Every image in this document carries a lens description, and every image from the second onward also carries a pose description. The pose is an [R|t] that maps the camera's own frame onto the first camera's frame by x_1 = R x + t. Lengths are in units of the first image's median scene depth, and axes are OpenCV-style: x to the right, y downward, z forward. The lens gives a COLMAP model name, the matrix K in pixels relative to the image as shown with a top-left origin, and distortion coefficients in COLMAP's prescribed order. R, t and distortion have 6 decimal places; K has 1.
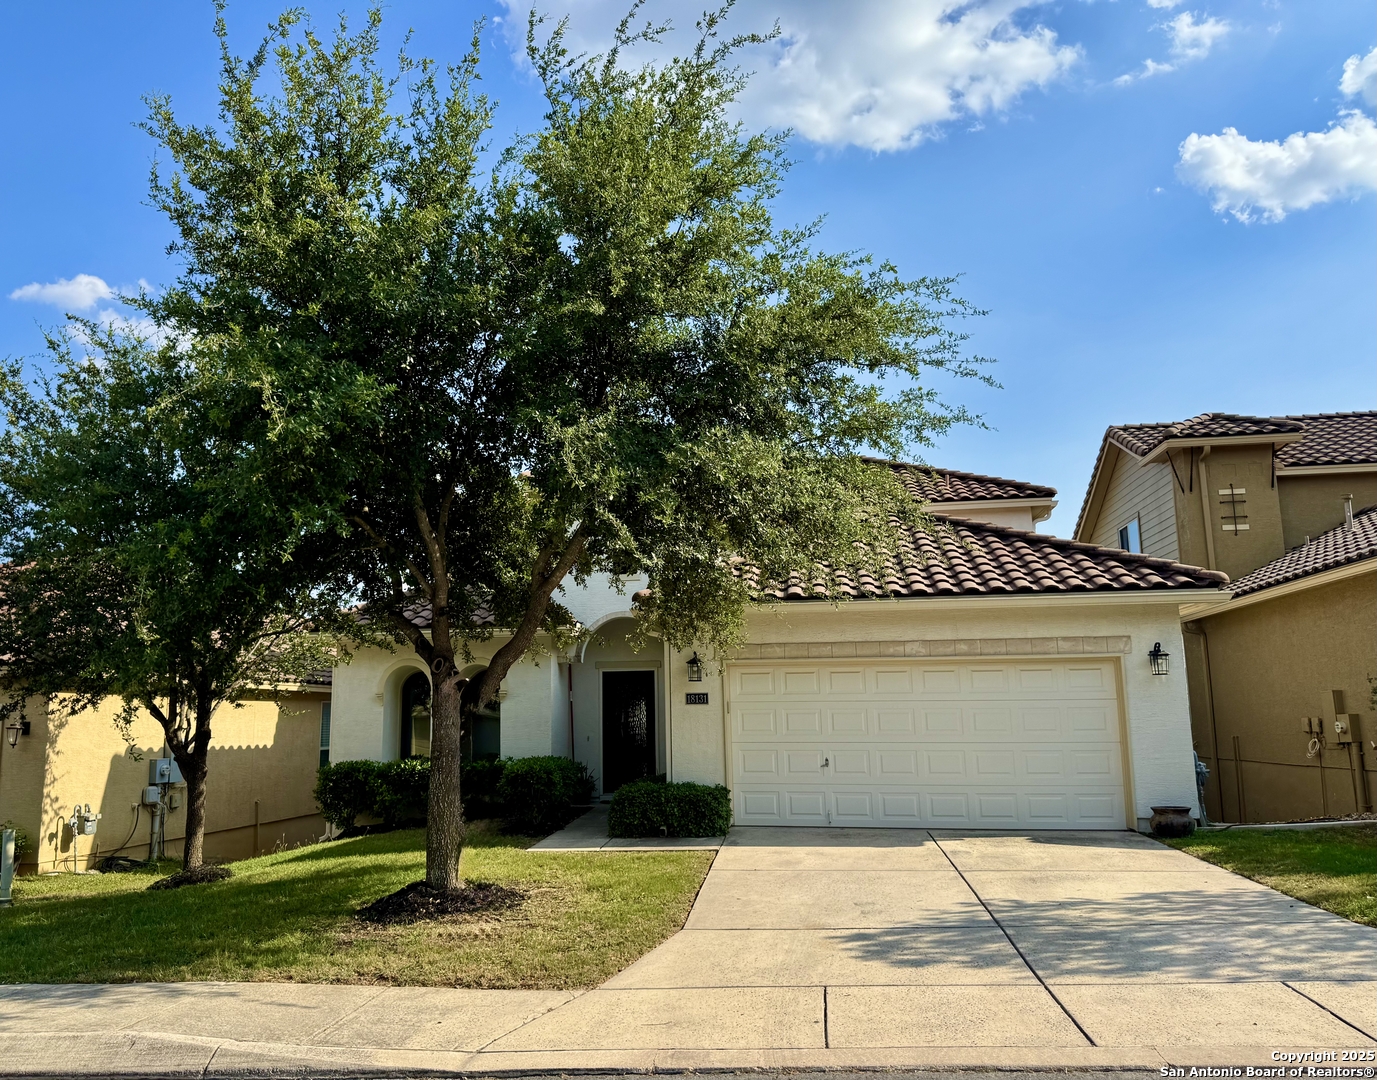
lens RADIAL K [[1014.6, 0, 688.6], [0, 1014.6, 571.3], [0, 0, 1]] dist [0.171656, -0.294162]
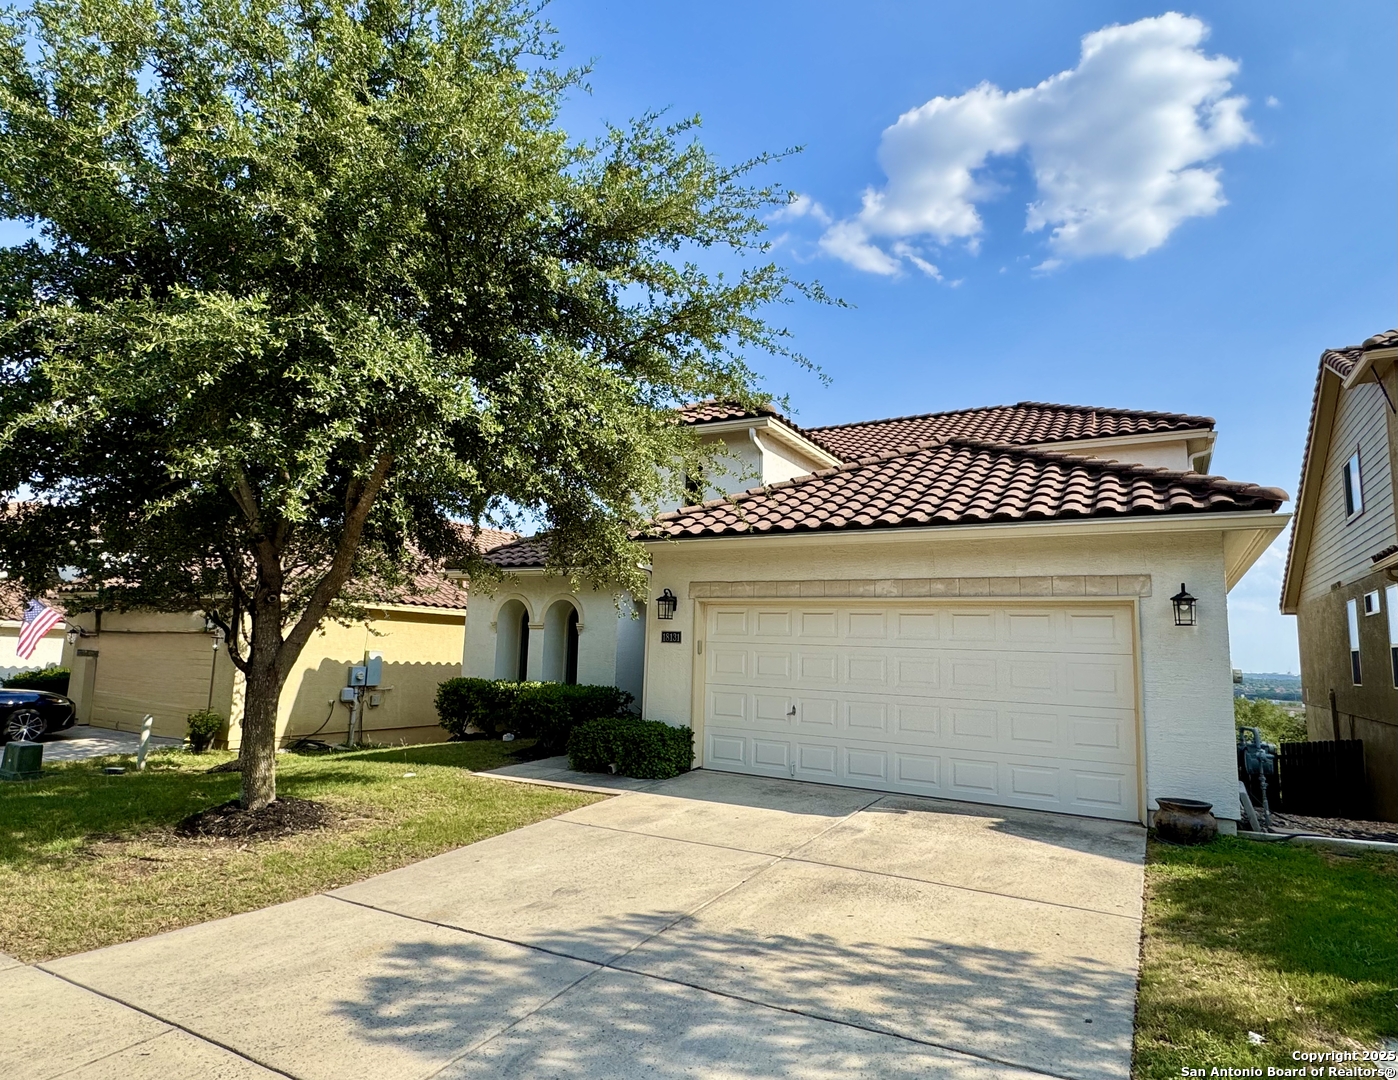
lens RADIAL K [[805.5, 0, 699.0], [0, 805.5, 540.0], [0, 0, 1]] dist [-0.002215, 0.000397]
pose [[0.920531, -0.007466, -0.390597, 0.338663], [0.007652, 0.999970, -0.001080, 0.033467], [0.390594, -0.001995, 0.920561, 0.302318]]
